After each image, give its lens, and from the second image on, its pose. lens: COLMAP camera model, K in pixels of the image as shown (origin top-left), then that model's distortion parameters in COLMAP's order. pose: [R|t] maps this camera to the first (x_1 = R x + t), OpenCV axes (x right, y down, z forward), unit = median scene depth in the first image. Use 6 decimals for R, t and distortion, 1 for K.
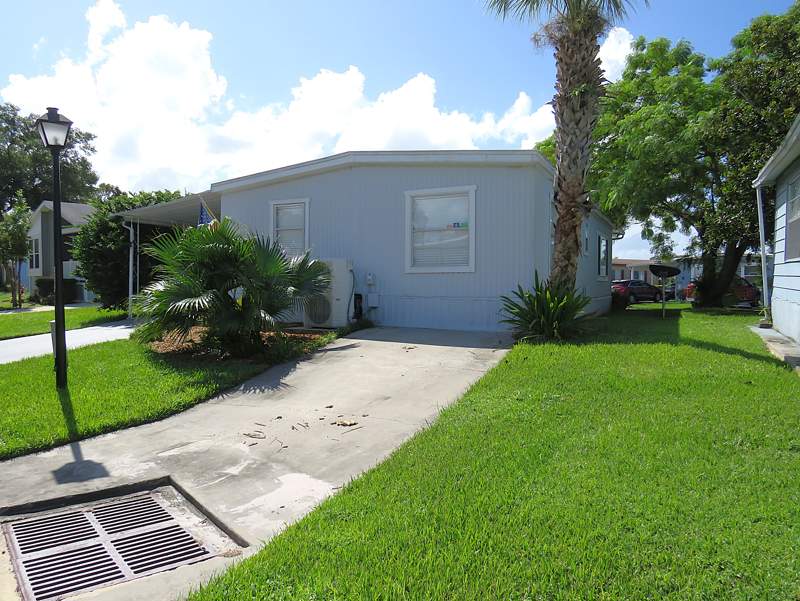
lens RADIAL K [[594.4, 0, 400.0], [0, 594.4, 300.5], [0, 0, 1]] dist [-0.027426, 0.000259]
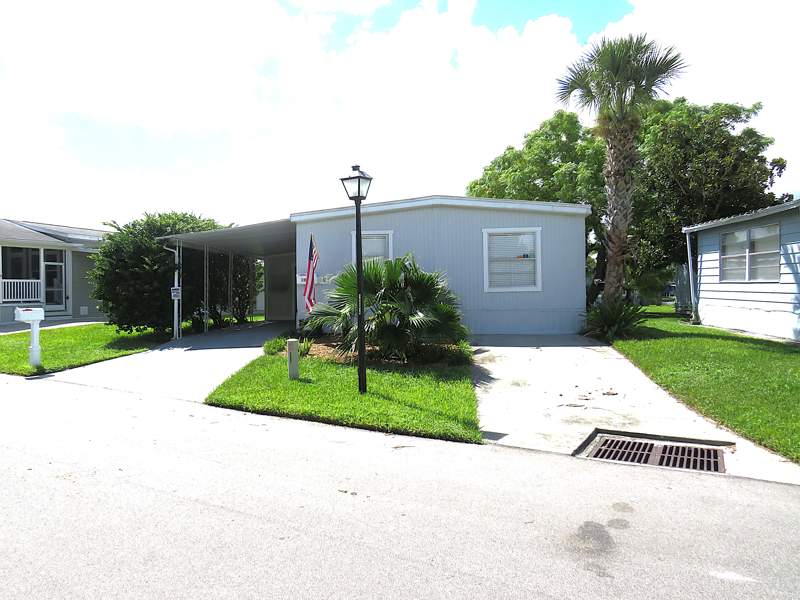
lens RADIAL K [[594.4, 0, 400.0], [0, 594.4, 300.0], [0, 0, 1]] dist [-0.027426, 0.000259]
pose [[0.912088, -0.019949, 0.409509, -0.702896], [0.031143, 0.999301, -0.020685, -0.008478], [-0.408810, 0.031620, 0.912072, -0.102374]]
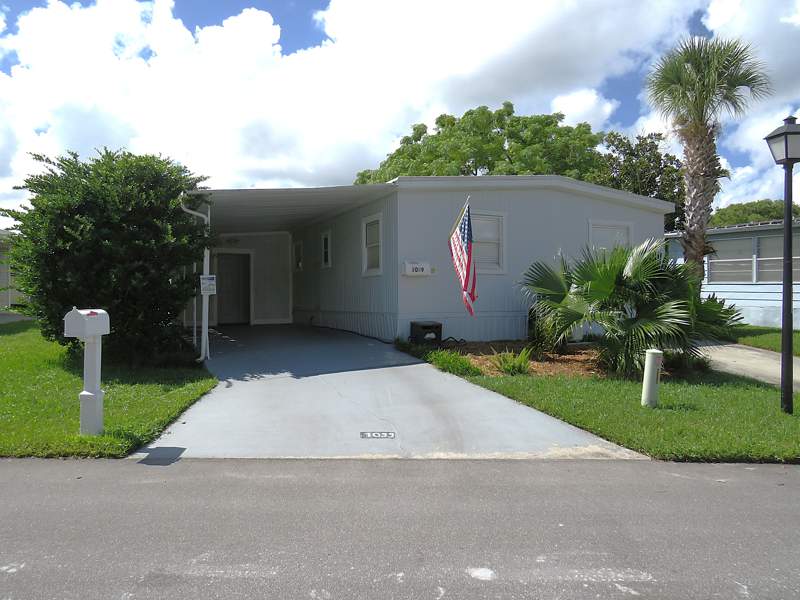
lens RADIAL K [[594.4, 0, 400.0], [0, 594.4, 300.0], [0, 0, 1]] dist [-0.027426, 0.000259]
pose [[0.548394, -0.013804, 0.836106, -1.167554], [0.036584, 0.999302, -0.007496, -0.030414], [-0.835420, 0.034699, 0.548516, 0.656787]]
